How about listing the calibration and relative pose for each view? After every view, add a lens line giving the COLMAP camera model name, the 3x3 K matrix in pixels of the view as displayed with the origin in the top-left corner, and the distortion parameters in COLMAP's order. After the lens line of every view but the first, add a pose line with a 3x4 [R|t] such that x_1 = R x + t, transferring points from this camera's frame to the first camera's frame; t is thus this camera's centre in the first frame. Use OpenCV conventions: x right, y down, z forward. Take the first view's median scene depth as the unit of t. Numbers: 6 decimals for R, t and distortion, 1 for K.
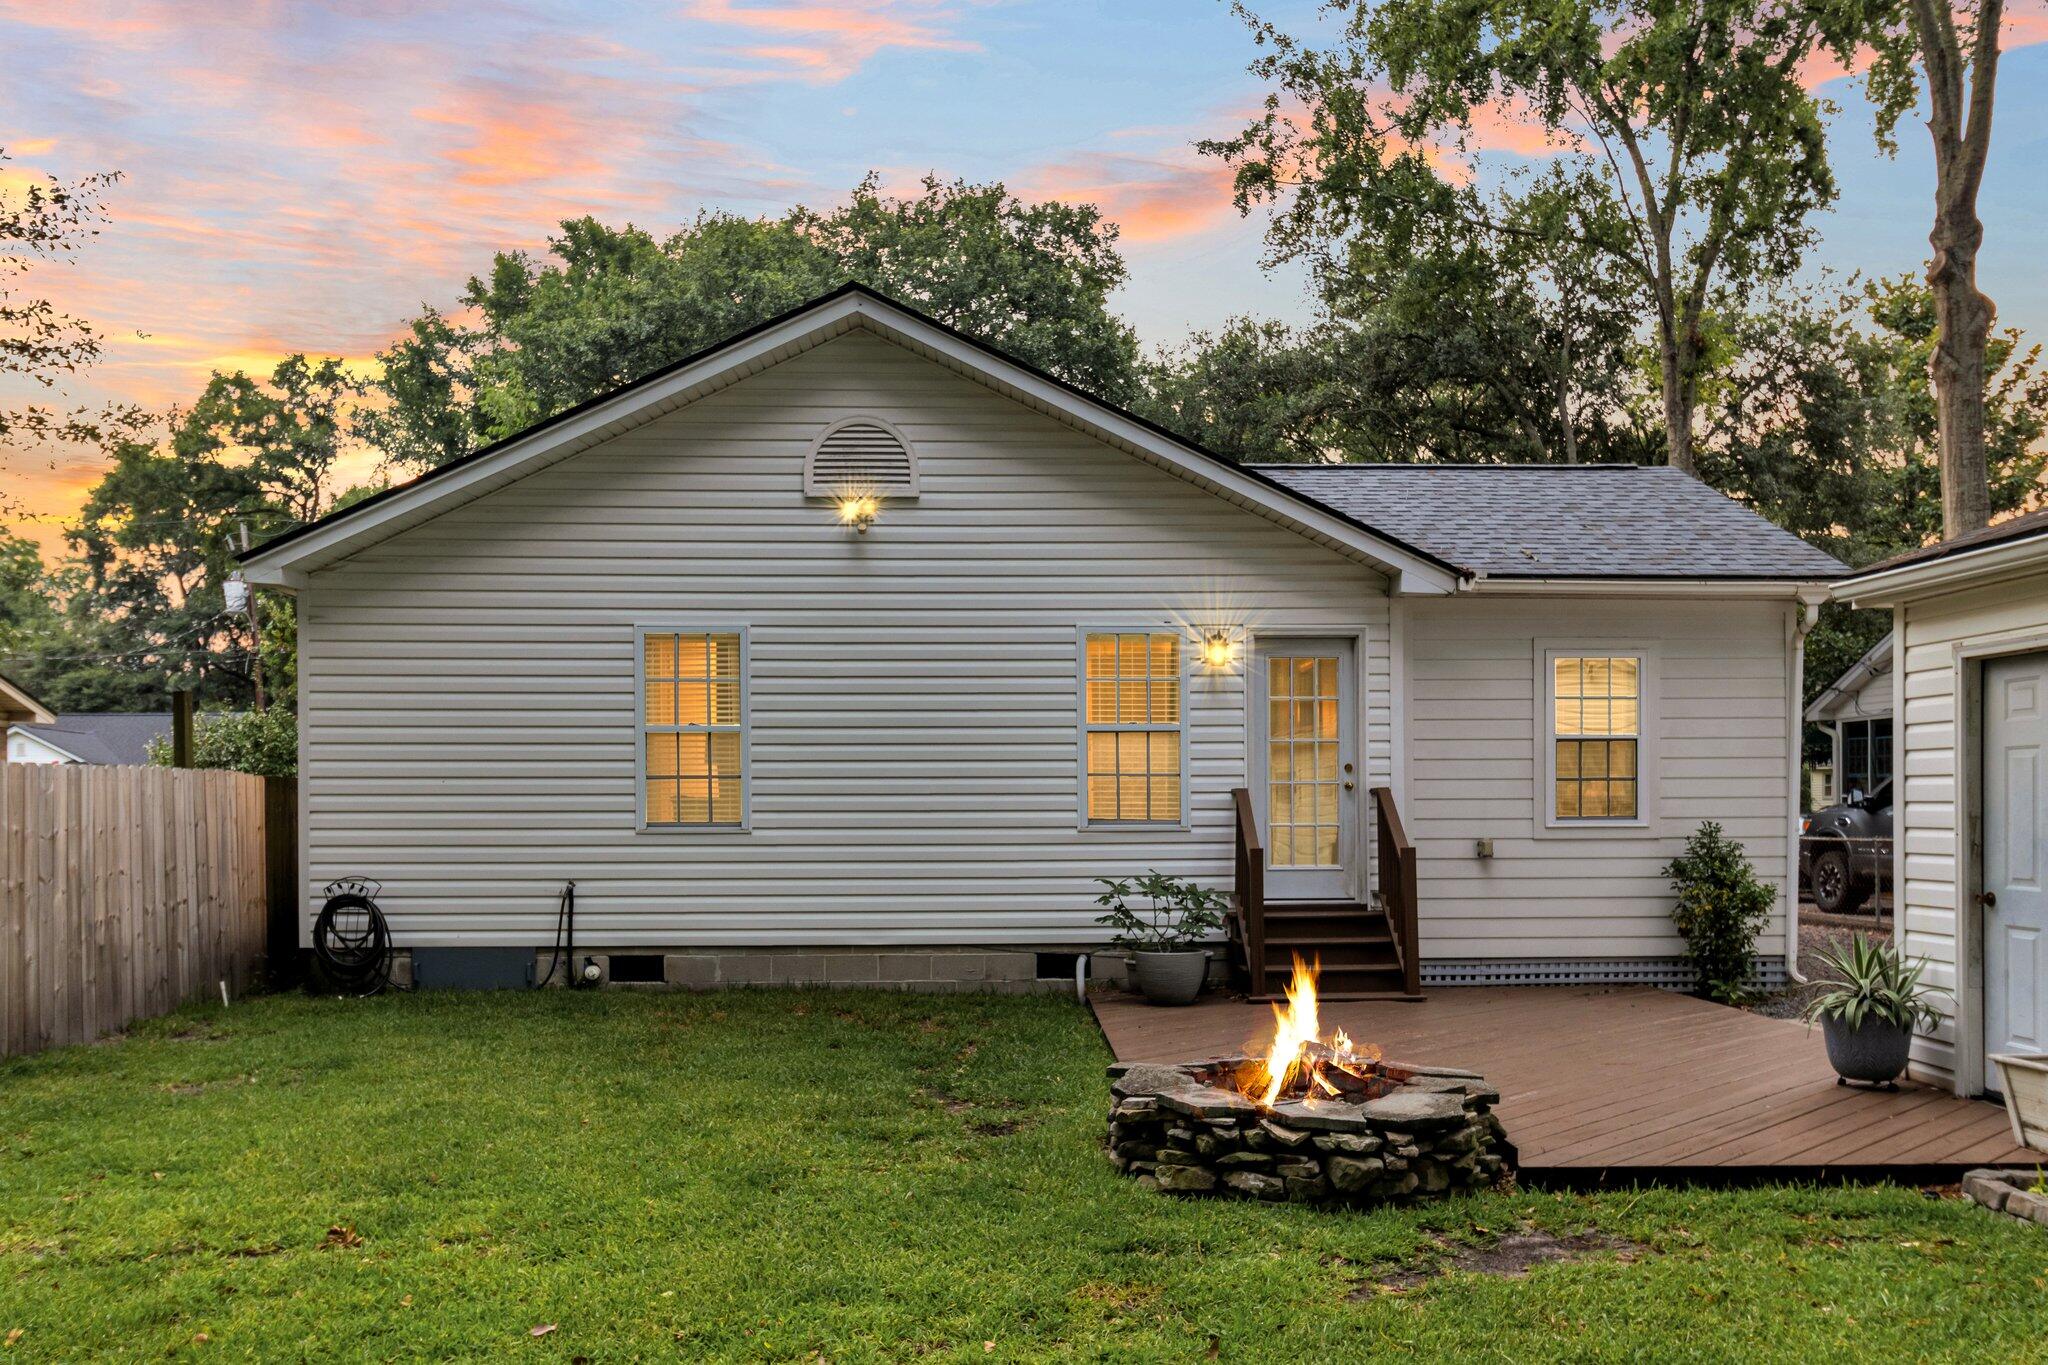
lens RADIAL K [[1602.3, 0, 1022.3], [0, 1602.3, 810.0], [0, 0, 1]] dist [0.003113, -0.001578]
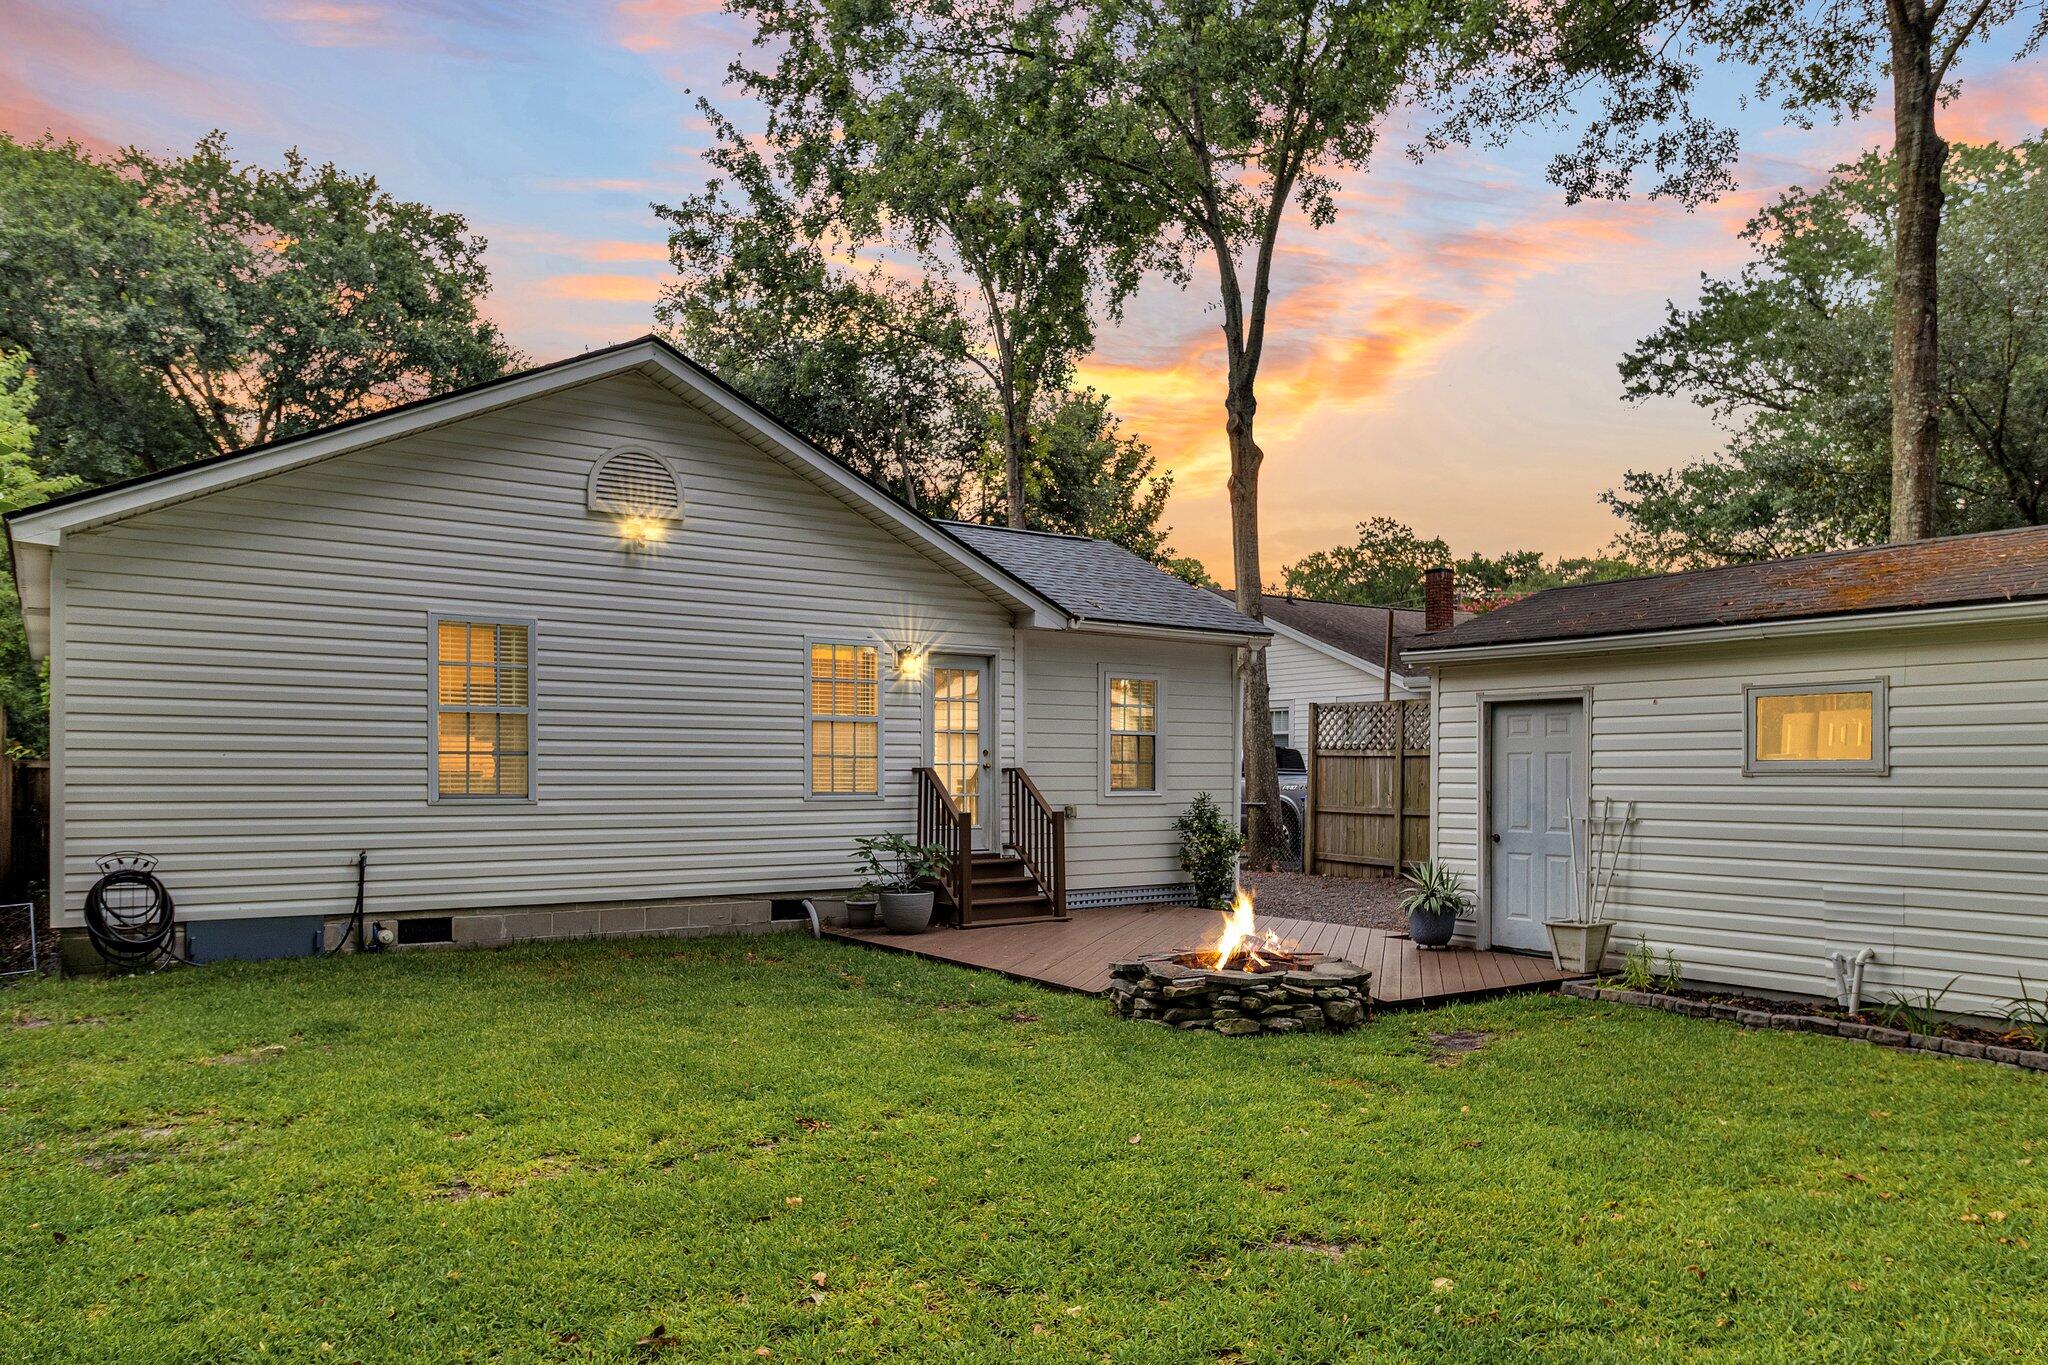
lens RADIAL K [[1423.5, 0, 1027.6], [0, 1423.5, 770.0], [0, 0, 1]] dist [0.009118, 0.003017]
pose [[0.837546, 0.006545, 0.546327, -0.427414], [-0.004323, 0.999976, -0.005352, -0.005496], [-0.546349, 0.002121, 0.837555, -0.023981]]
